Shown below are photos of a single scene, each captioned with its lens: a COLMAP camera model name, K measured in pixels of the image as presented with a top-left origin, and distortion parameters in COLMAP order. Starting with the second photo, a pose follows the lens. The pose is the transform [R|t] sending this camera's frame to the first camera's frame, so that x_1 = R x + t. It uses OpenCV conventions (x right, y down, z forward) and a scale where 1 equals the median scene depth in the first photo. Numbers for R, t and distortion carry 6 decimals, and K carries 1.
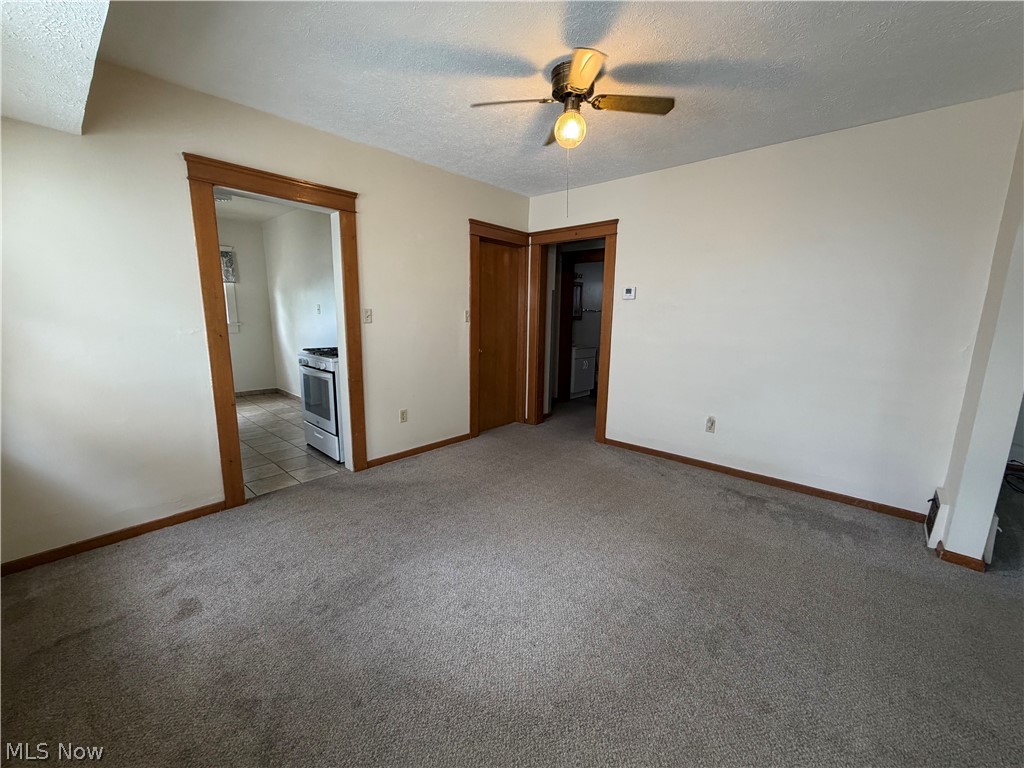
lens RADIAL K [[410.9, 0, 512.0], [0, 410.9, 384.0], [0, 0, 1]] dist [-0.000454, 0.000045]
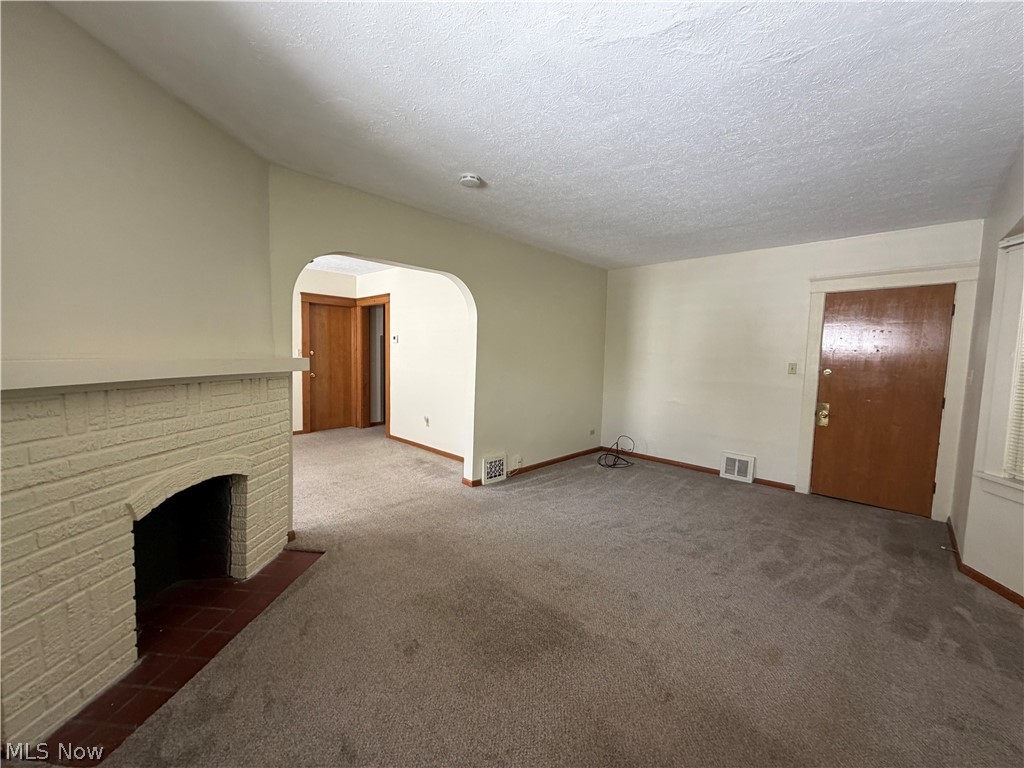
lens RADIAL K [[407.4, 0, 509.4], [0, 407.4, 384.6], [0, 0, 1]] dist [-0.000095, 0.000473]
pose [[0.999304, 0.011217, -0.035587, 0.759585], [-0.014409, 0.995770, -0.090739, 0.085094], [0.034418, 0.091189, 0.995239, -0.505019]]
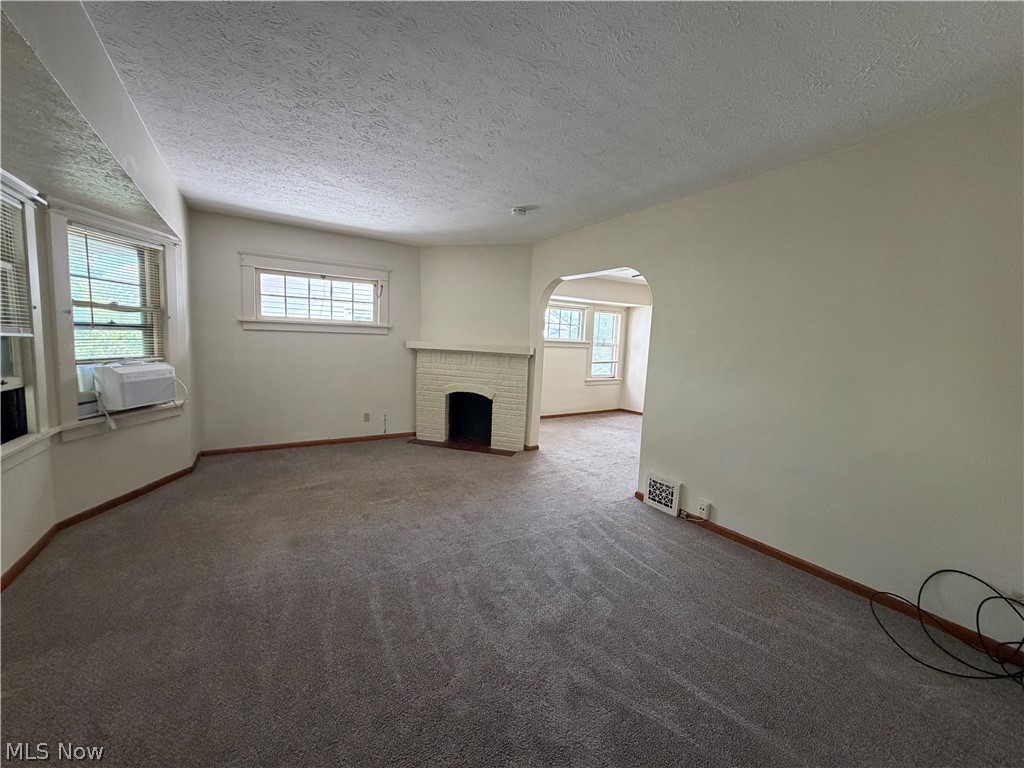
lens RADIAL K [[407.4, 0, 509.4], [0, 407.4, 384.6], [0, 0, 1]] dist [-0.000095, 0.000473]
pose [[-0.263919, 0.078939, -0.961309, 1.591341], [-0.207321, 0.968708, 0.136464, -0.066289], [0.942000, 0.235316, -0.239295, 0.443548]]
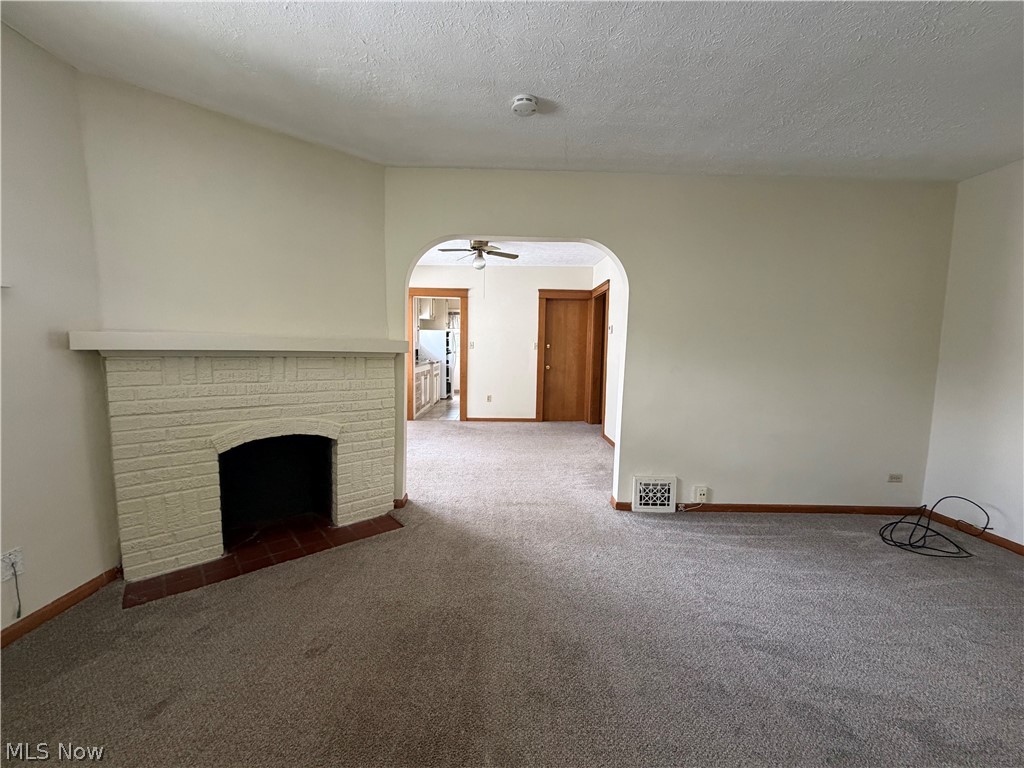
lens RADIAL K [[407.4, 0, 509.4], [0, 407.4, 384.6], [0, 0, 1]] dist [-0.000095, 0.000473]
pose [[0.677408, 0.064635, -0.732762, 1.066074], [-0.130757, 0.990849, -0.033479, 0.060403], [0.723893, 0.118493, 0.679660, -0.183701]]
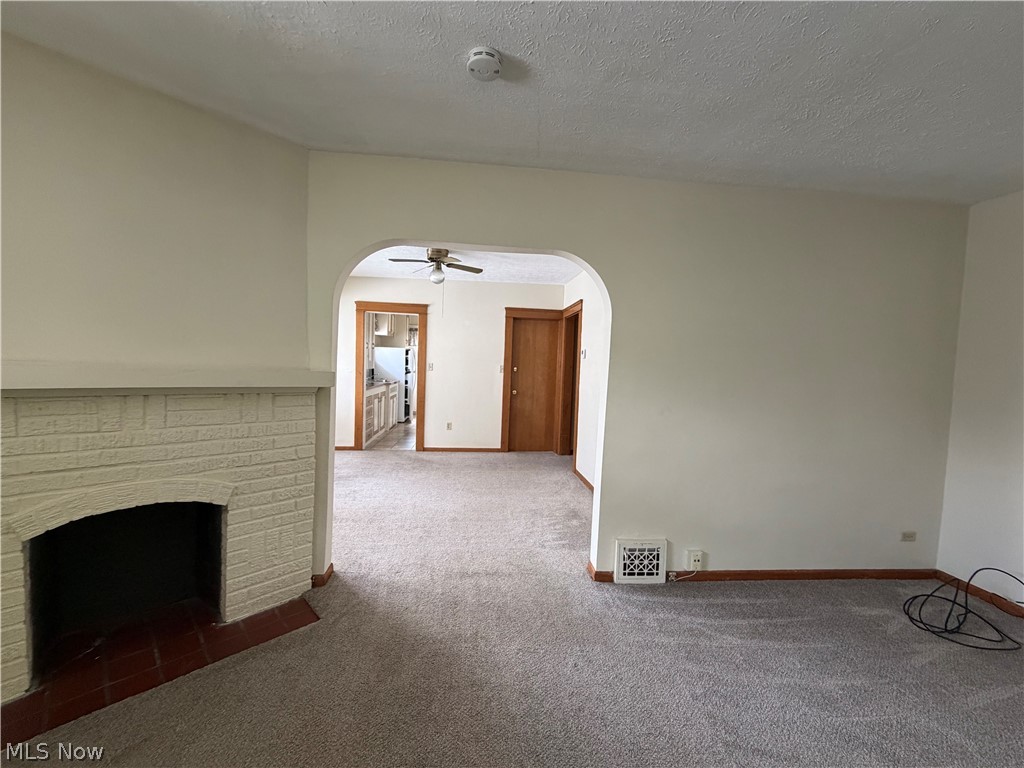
lens RADIAL K [[407.4, 0, 509.4], [0, 407.4, 384.6], [0, 0, 1]] dist [-0.000095, 0.000473]
pose [[0.733014, 0.047290, -0.678567, 0.963278], [-0.138949, 0.986955, -0.081315, 0.010786], [0.665870, 0.153891, 0.730024, -0.072730]]
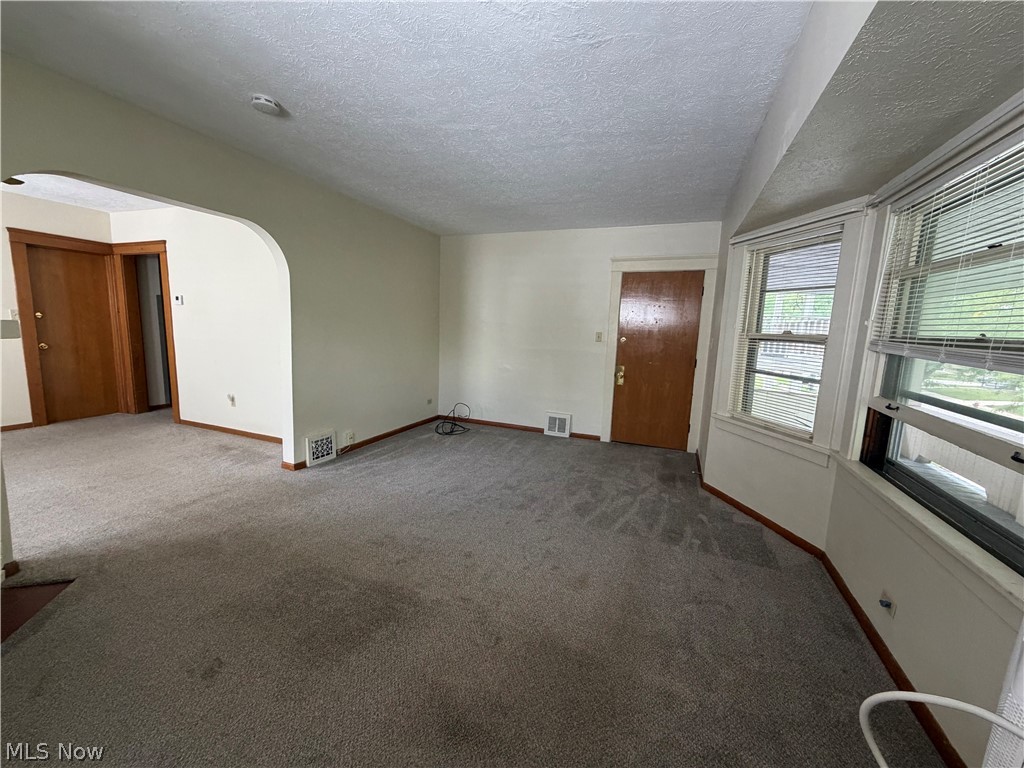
lens RADIAL K [[407.4, 0, 509.4], [0, 407.4, 384.6], [0, 0, 1]] dist [-0.000095, 0.000473]
pose [[0.938713, -0.029796, 0.343409, 0.776808], [0.036298, 0.999263, -0.012521, 0.086567], [-0.342783, 0.024218, 0.939103, -0.489457]]
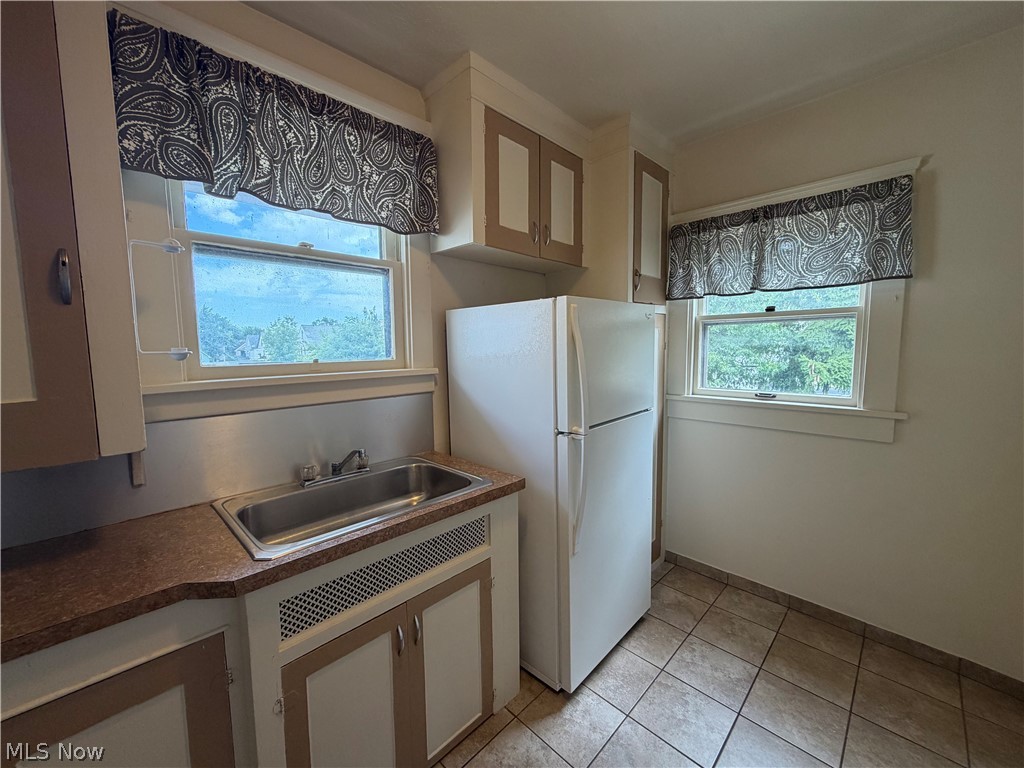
lens RADIAL K [[407.4, 0, 509.4], [0, 407.4, 384.6], [0, 0, 1]] dist [-0.000095, 0.000473]
pose [[-0.043955, 0.079095, -0.995898, -0.546350], [-0.160384, 0.983373, 0.085179, -0.226122], [0.986076, 0.163470, -0.030539, 1.101698]]
